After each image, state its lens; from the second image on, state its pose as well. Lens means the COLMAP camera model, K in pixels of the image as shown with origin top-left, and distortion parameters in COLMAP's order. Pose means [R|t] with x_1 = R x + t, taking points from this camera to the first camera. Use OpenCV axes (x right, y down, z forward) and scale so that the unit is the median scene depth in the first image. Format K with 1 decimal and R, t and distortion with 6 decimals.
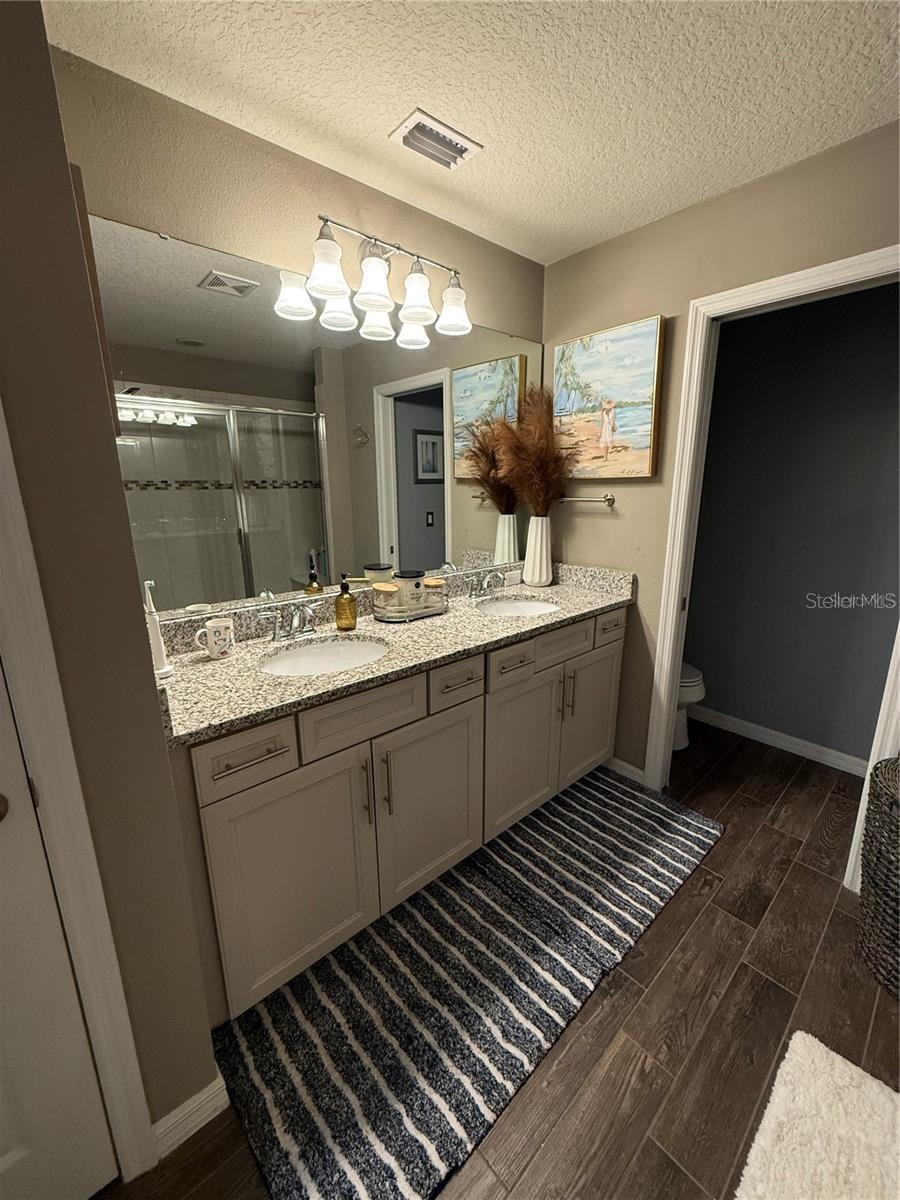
lens RADIAL K [[480.2, 0, 448.7], [0, 480.2, 597.6], [0, 0, 1]] dist [-0.000504, -0.000623]
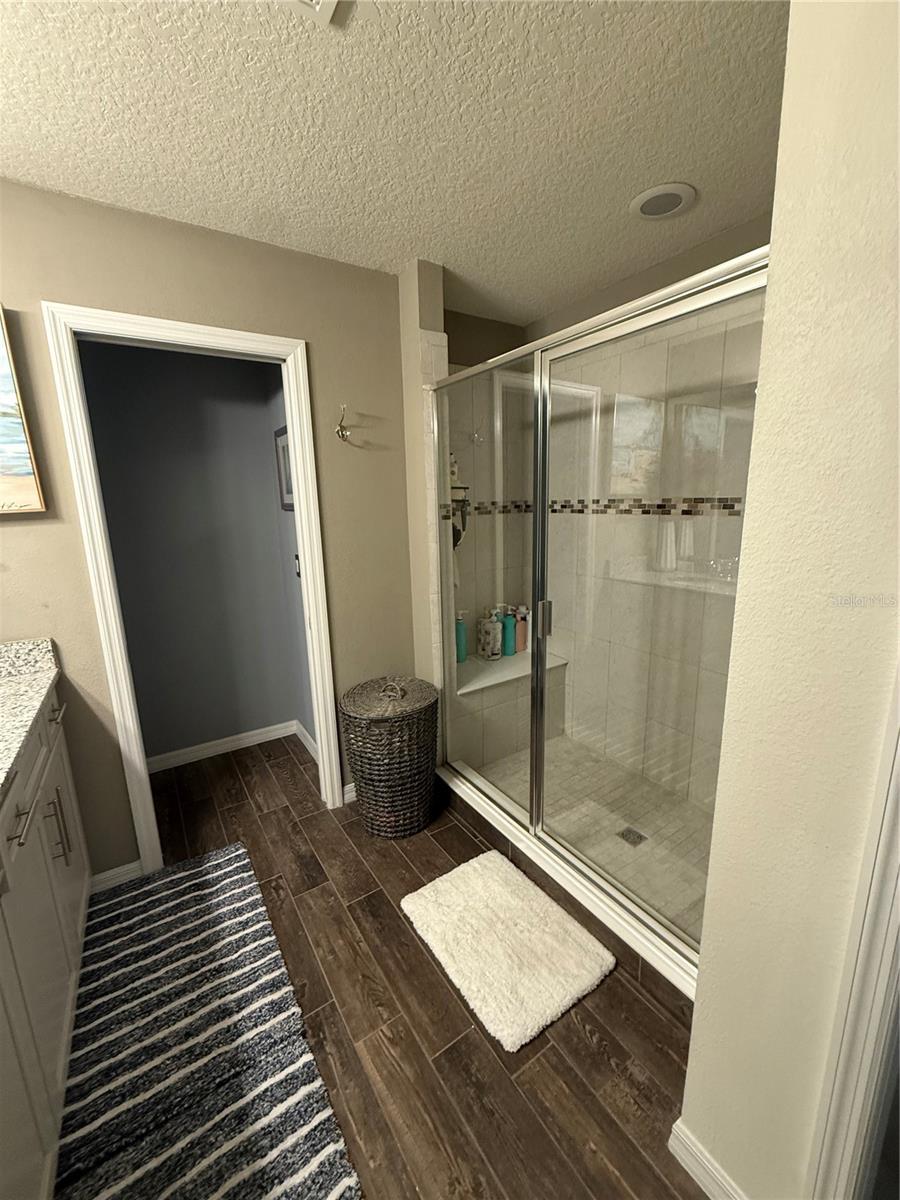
lens RADIAL K [[480.2, 0, 449.4], [0, 480.2, 599.5], [0, 0, 1]] dist [-0.000504, -0.000623]
pose [[0.136510, -0.196828, 0.970888, -0.305428], [0.261573, 0.952443, 0.156311, -0.073917], [-0.955482, 0.232620, 0.181502, 0.301145]]
